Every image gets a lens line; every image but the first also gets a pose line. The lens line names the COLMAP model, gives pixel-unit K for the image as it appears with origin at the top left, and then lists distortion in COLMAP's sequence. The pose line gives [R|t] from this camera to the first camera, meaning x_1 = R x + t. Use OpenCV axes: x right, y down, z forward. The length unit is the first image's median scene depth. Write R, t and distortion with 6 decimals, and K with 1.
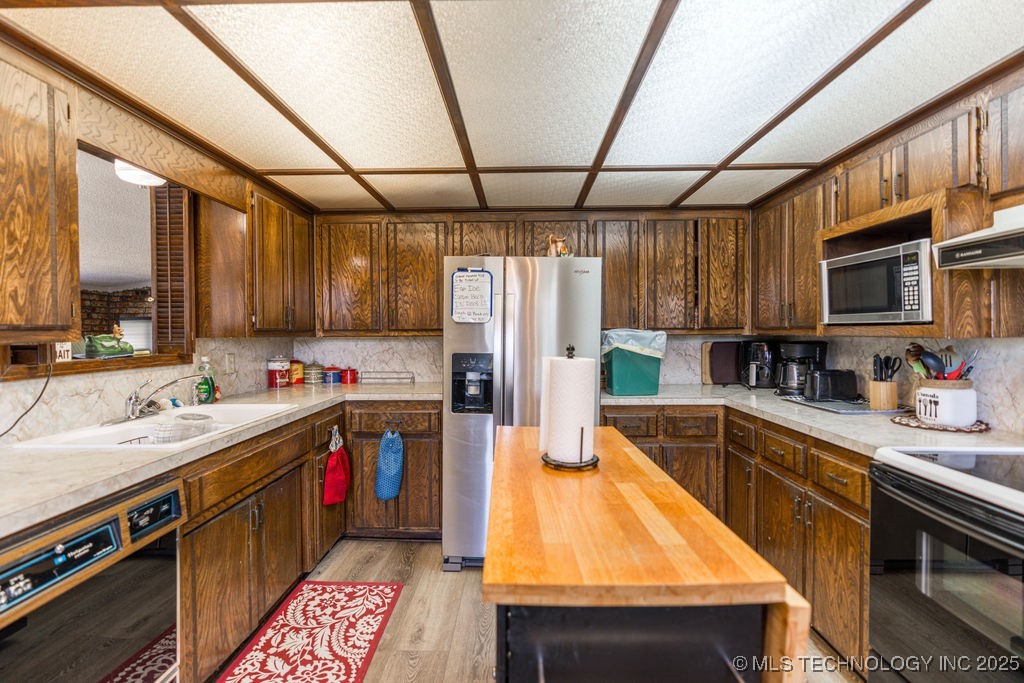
lens RADIAL K [[459.1, 0, 509.3], [0, 459.1, 338.7], [0, 0, 1]] dist [-0.011516, 0.001031]
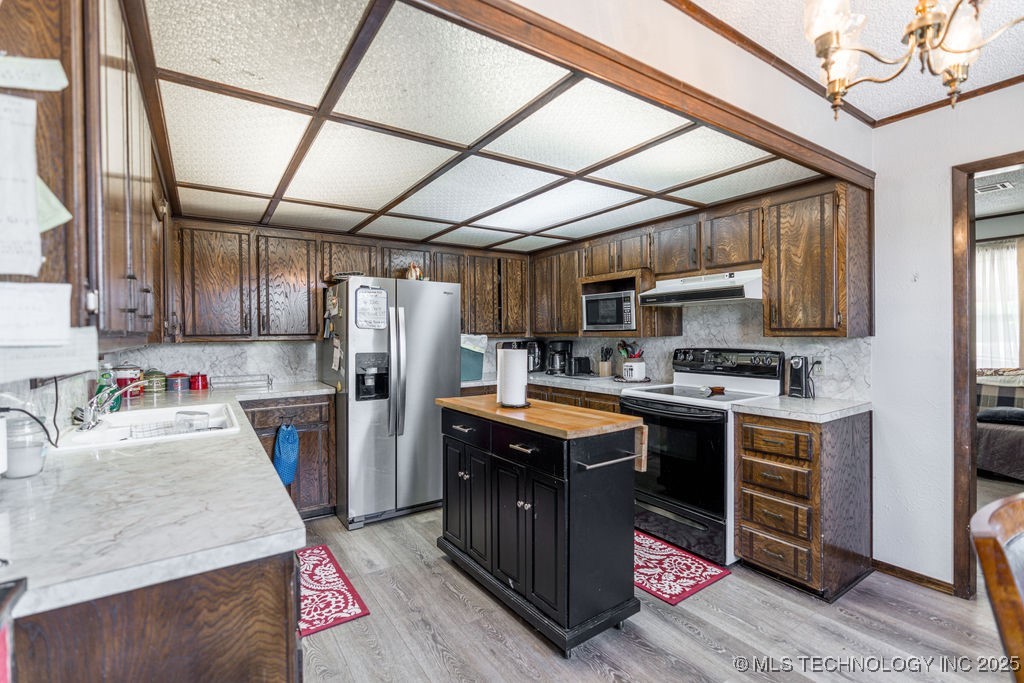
lens RADIAL K [[459.1, 0, 509.3], [0, 459.1, 338.7], [0, 0, 1]] dist [-0.011516, 0.001031]
pose [[0.818277, -0.009207, 0.574750, -0.503764], [0.014590, 0.999882, -0.004754, 0.003989], [-0.574639, 0.012275, 0.818315, -0.265330]]
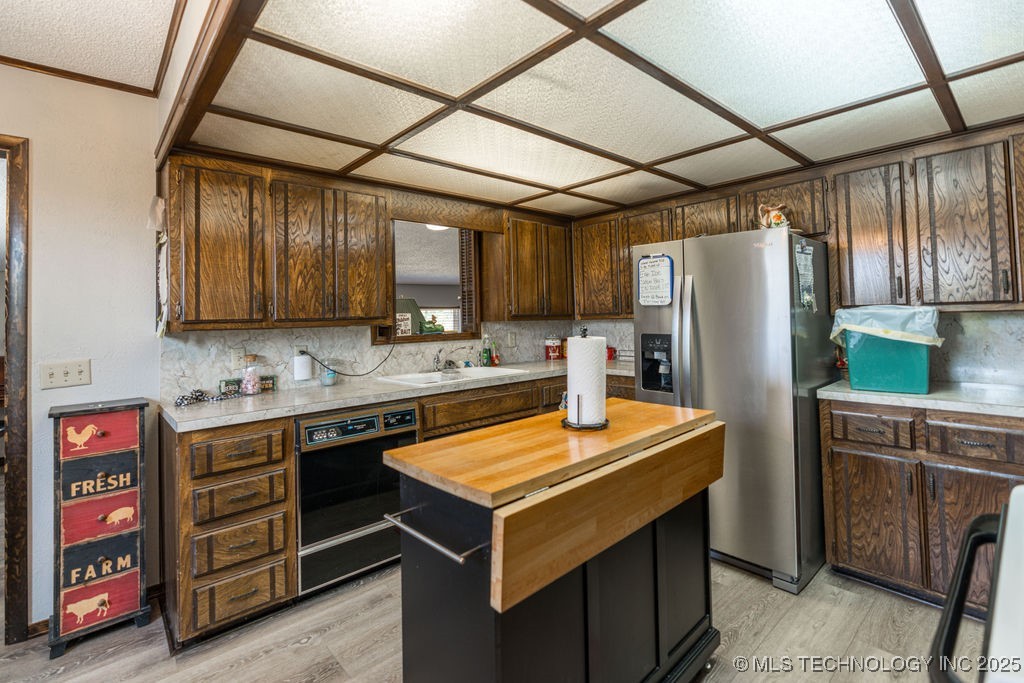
lens RADIAL K [[475.5, 0, 514.6], [0, 475.5, 302.4], [0, 0, 1]] dist [-0.013649, 0.006415]
pose [[0.690988, -0.036868, -0.721926, 0.489008], [0.009987, 0.999090, -0.041463, 0.000468], [0.722798, 0.021440, 0.690727, 0.003081]]
